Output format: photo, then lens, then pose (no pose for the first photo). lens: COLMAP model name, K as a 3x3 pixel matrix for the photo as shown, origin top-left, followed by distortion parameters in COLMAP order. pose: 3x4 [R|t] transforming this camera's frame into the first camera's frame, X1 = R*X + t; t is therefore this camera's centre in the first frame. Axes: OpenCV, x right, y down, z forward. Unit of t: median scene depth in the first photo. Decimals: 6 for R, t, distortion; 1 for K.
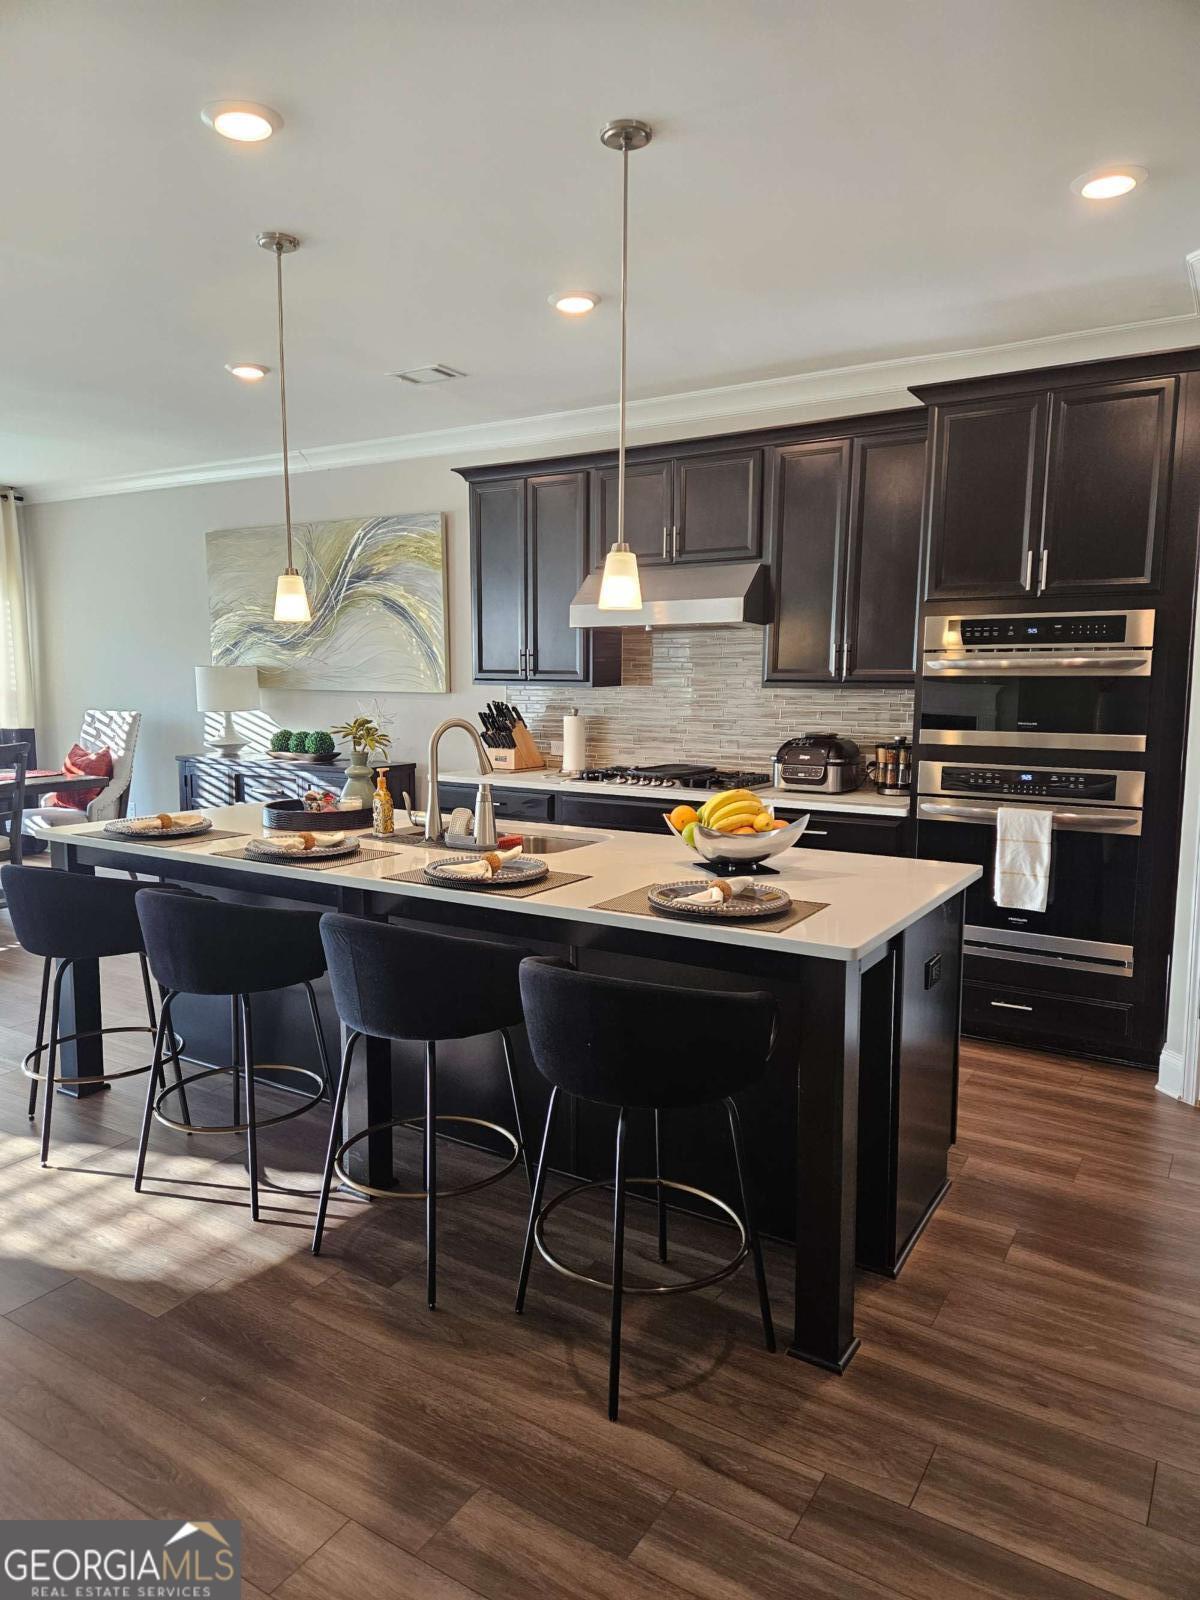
lens RADIAL K [[1062.9, 0, 600.0], [0, 1062.9, 800.0], [0, 0, 1]] dist [0.071810, 0.000187]
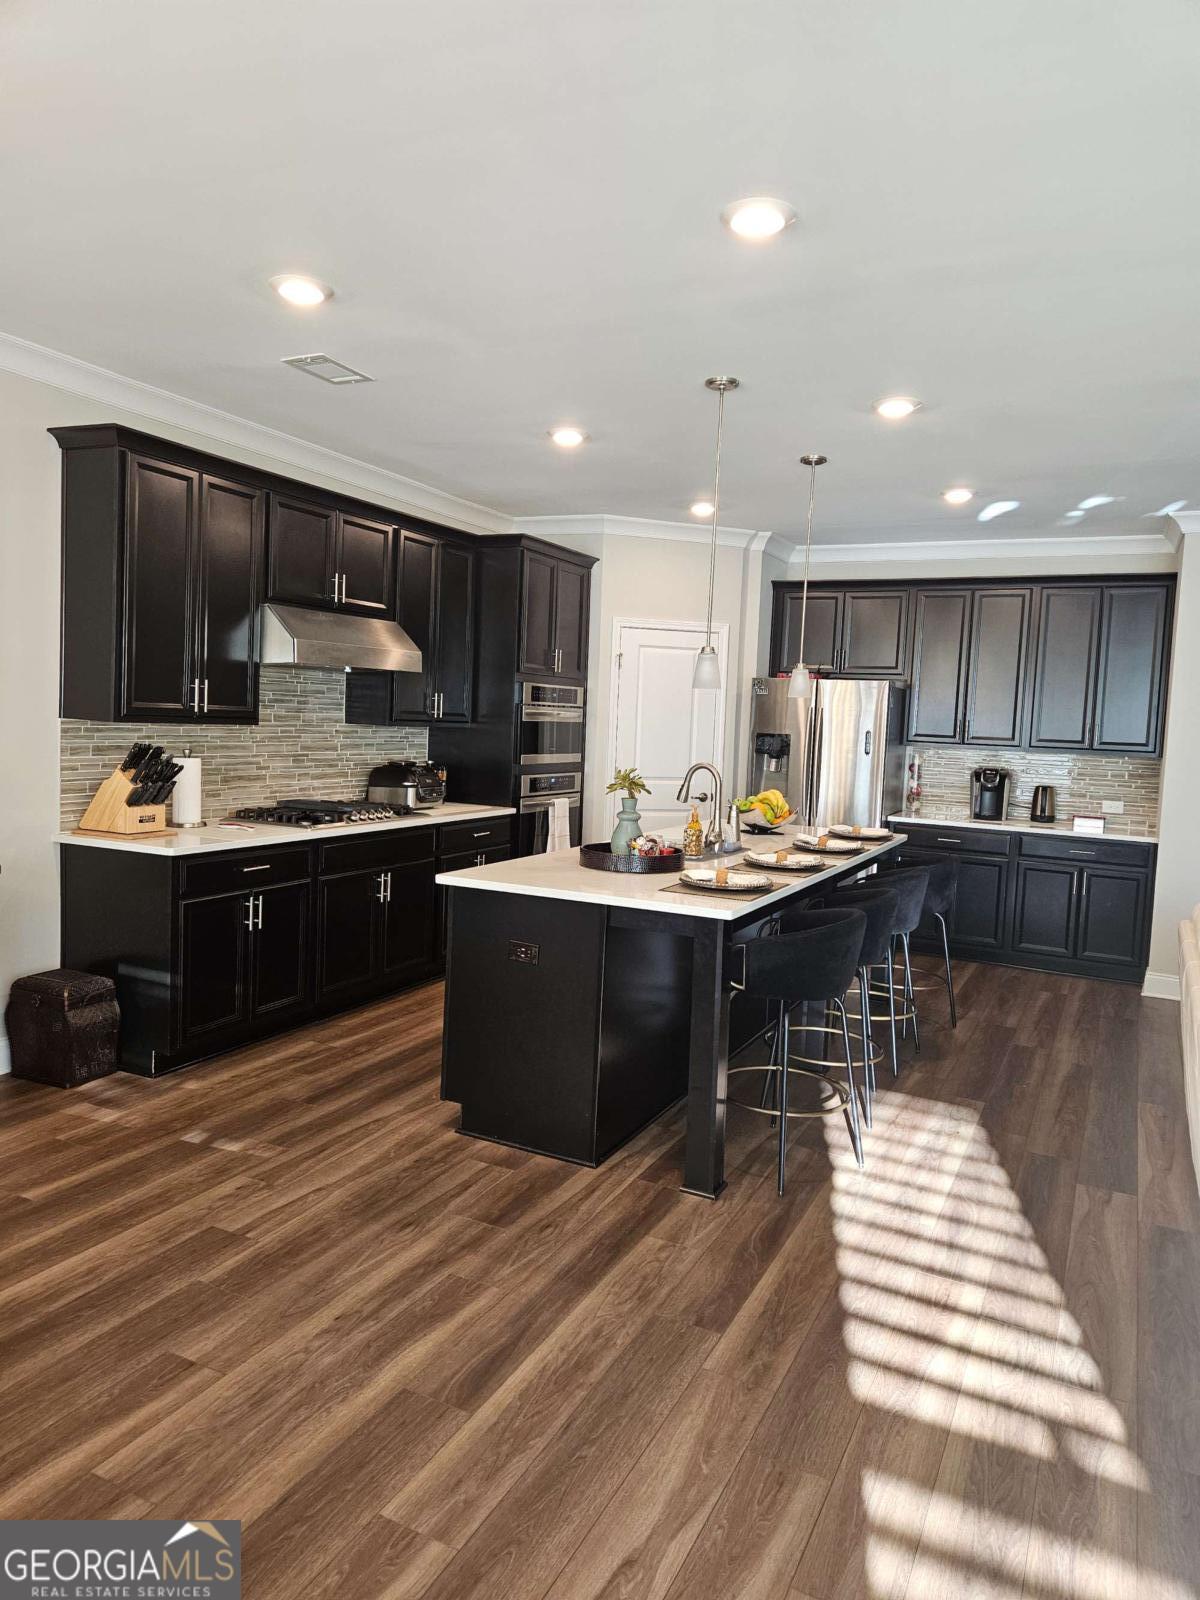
lens RADIAL K [[1010.6, 0, 600.0], [0, 1010.6, 800.0], [0, 0, 1]] dist [0.060101, -0.000888]
pose [[-0.087808, -0.088728, 0.992178, -0.955948], [0.078298, 0.992329, 0.095671, -0.109183], [-0.993055, 0.086086, -0.080187, 0.837289]]
